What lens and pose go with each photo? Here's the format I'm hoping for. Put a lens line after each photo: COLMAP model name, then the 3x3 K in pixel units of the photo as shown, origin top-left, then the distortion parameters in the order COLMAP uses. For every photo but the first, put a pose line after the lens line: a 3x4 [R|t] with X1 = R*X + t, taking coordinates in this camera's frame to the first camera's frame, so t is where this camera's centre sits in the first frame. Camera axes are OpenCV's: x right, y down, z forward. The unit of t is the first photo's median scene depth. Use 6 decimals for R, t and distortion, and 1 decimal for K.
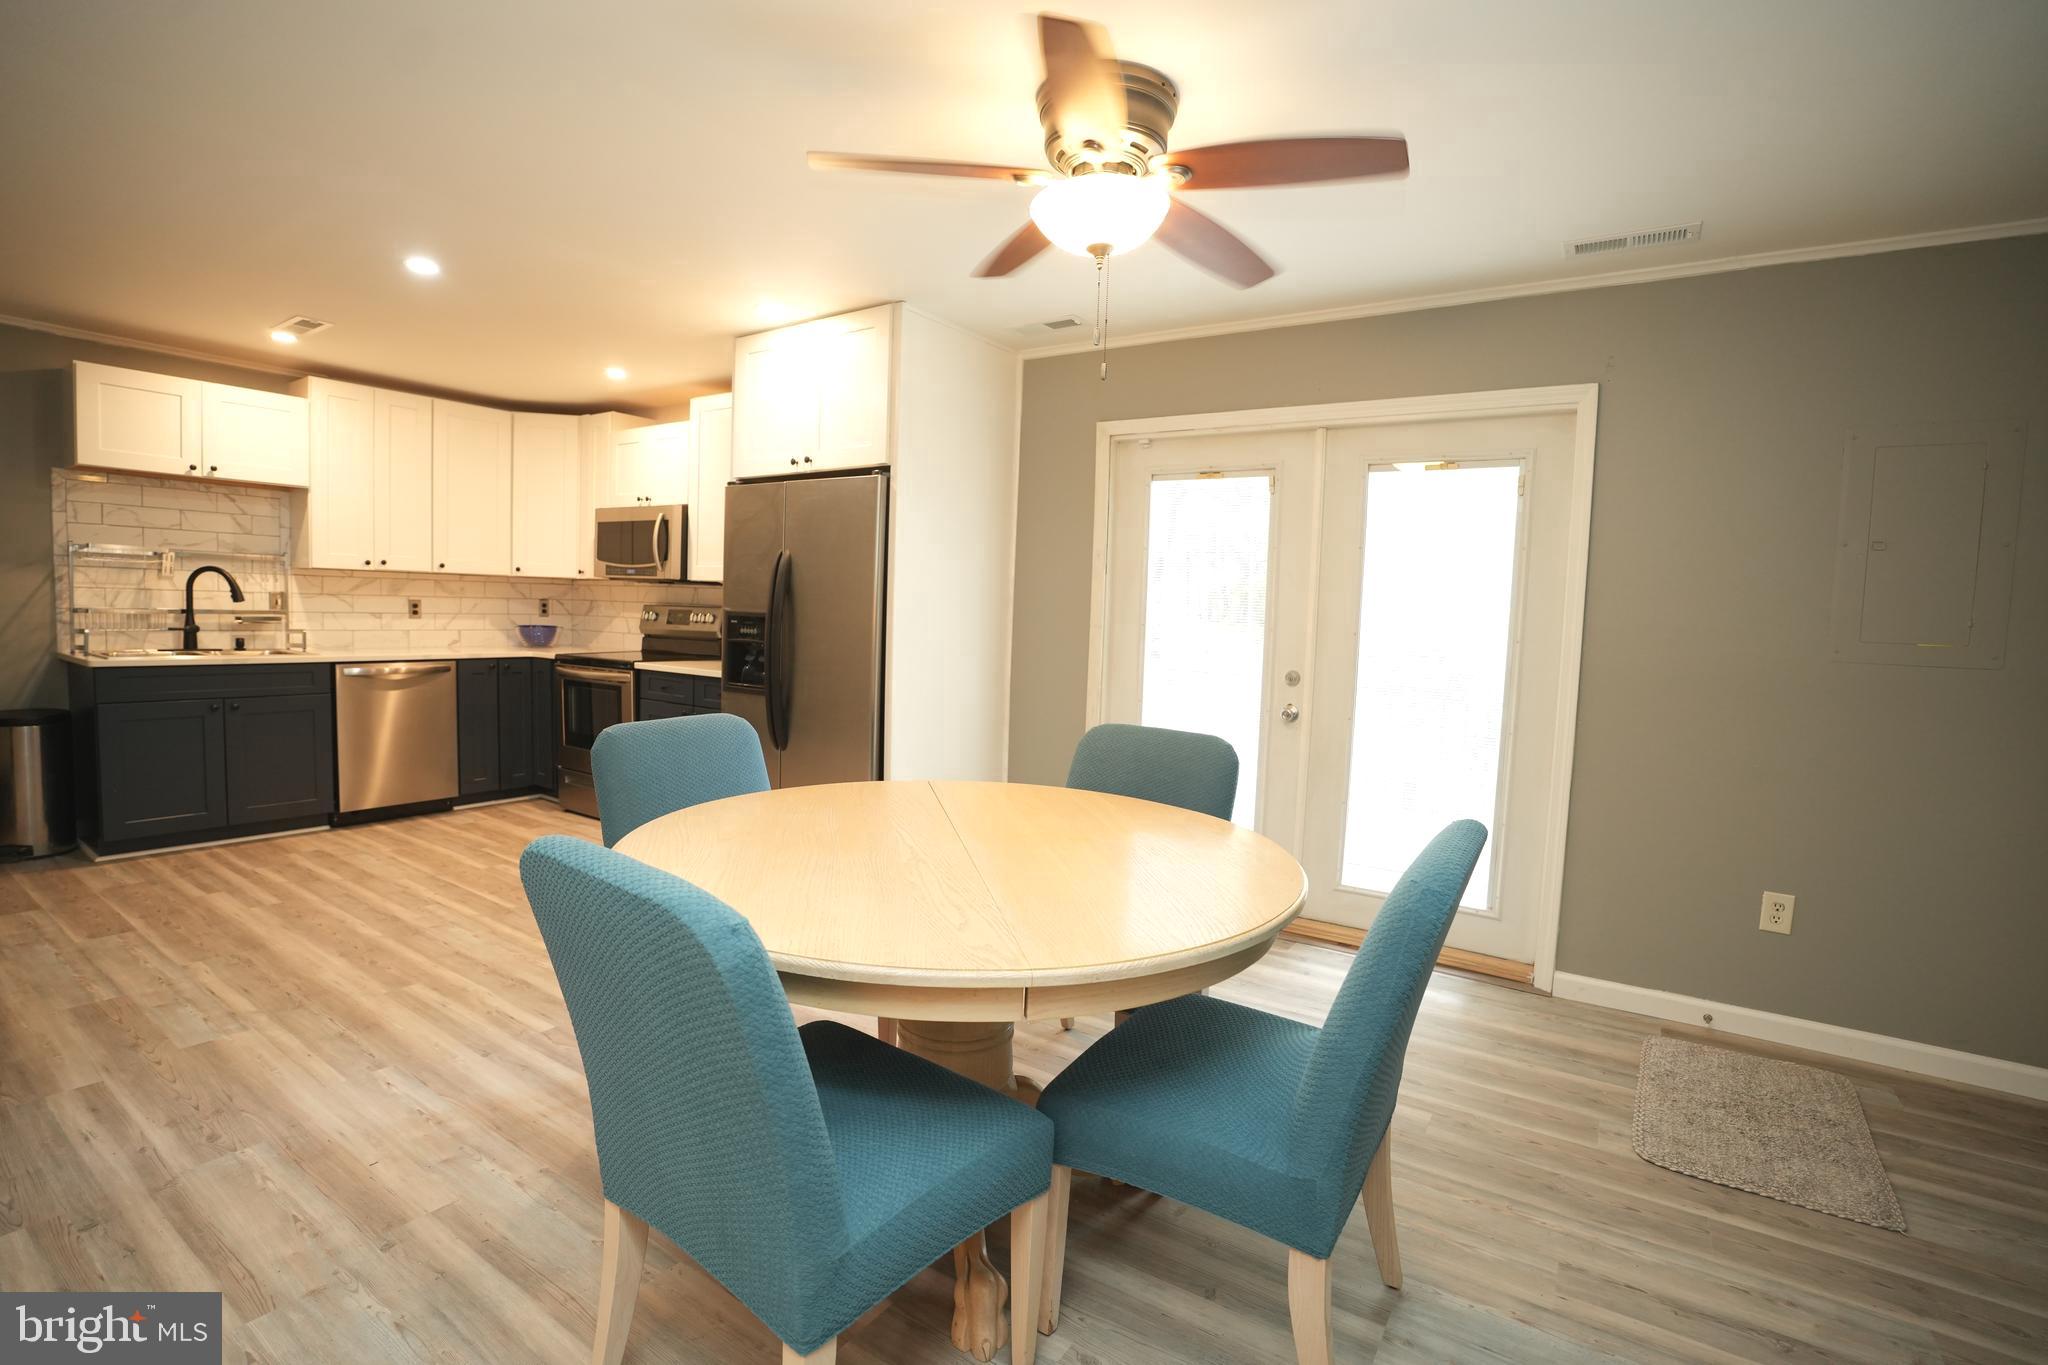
lens RADIAL K [[940.3, 0, 1020.4], [0, 940.3, 680.8], [0, 0, 1]] dist [-0.073233, 0.019788]
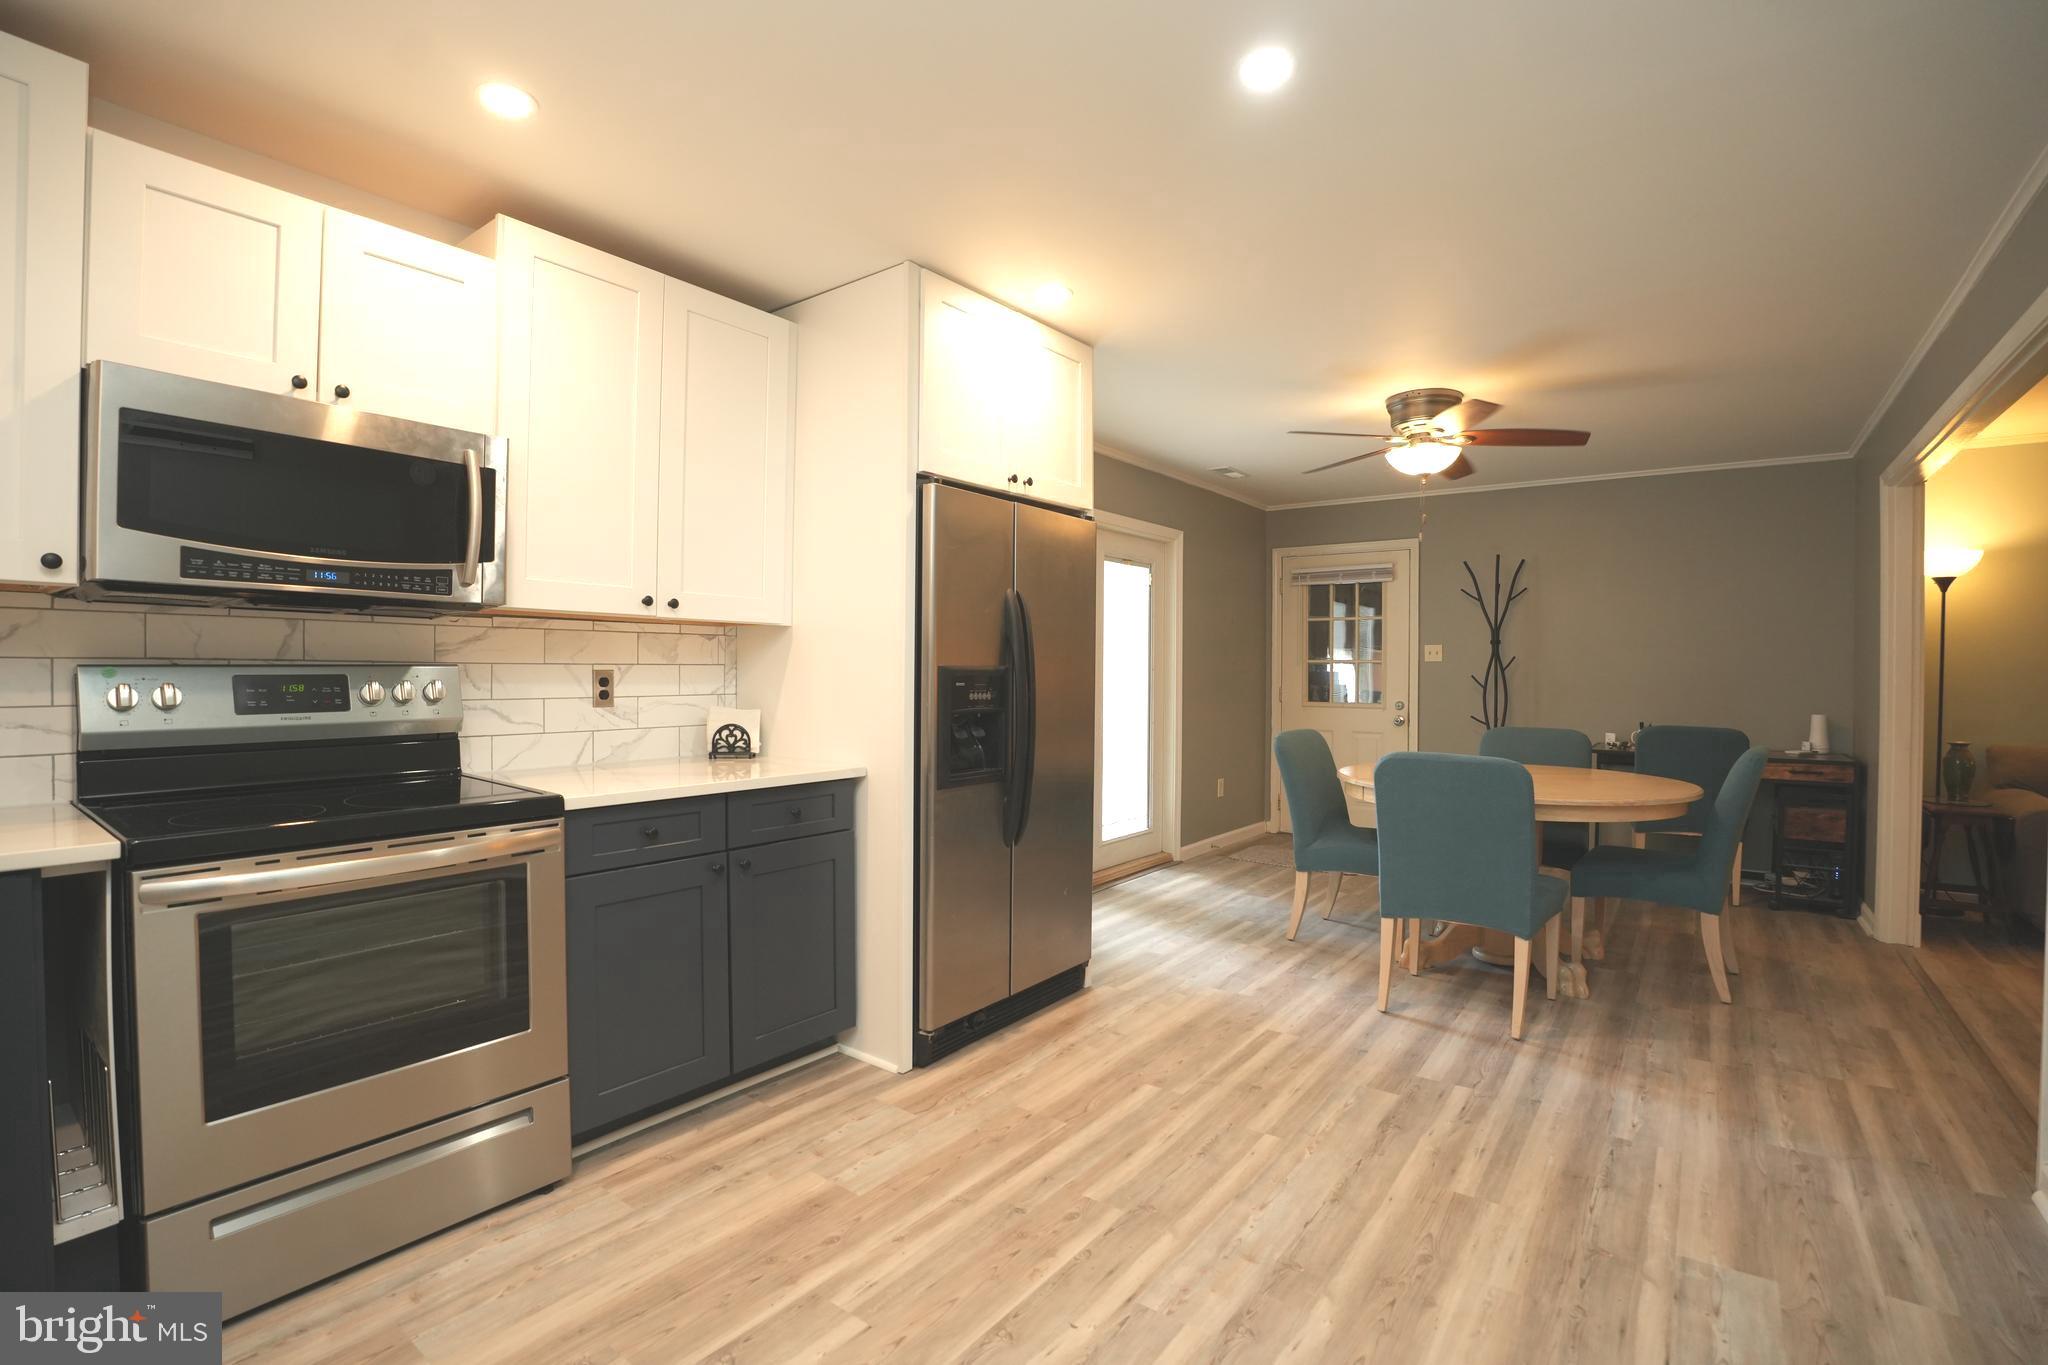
lens RADIAL K [[944.4, 0, 1019.4], [0, 944.4, 679.1], [0, 0, 1]] dist [-0.076176, 0.022439]
pose [[0.057498, -0.046457, 0.997264, -0.908827], [0.071182, 0.996565, 0.042320, -0.085295], [-0.995805, 0.068553, 0.060607, 0.829787]]
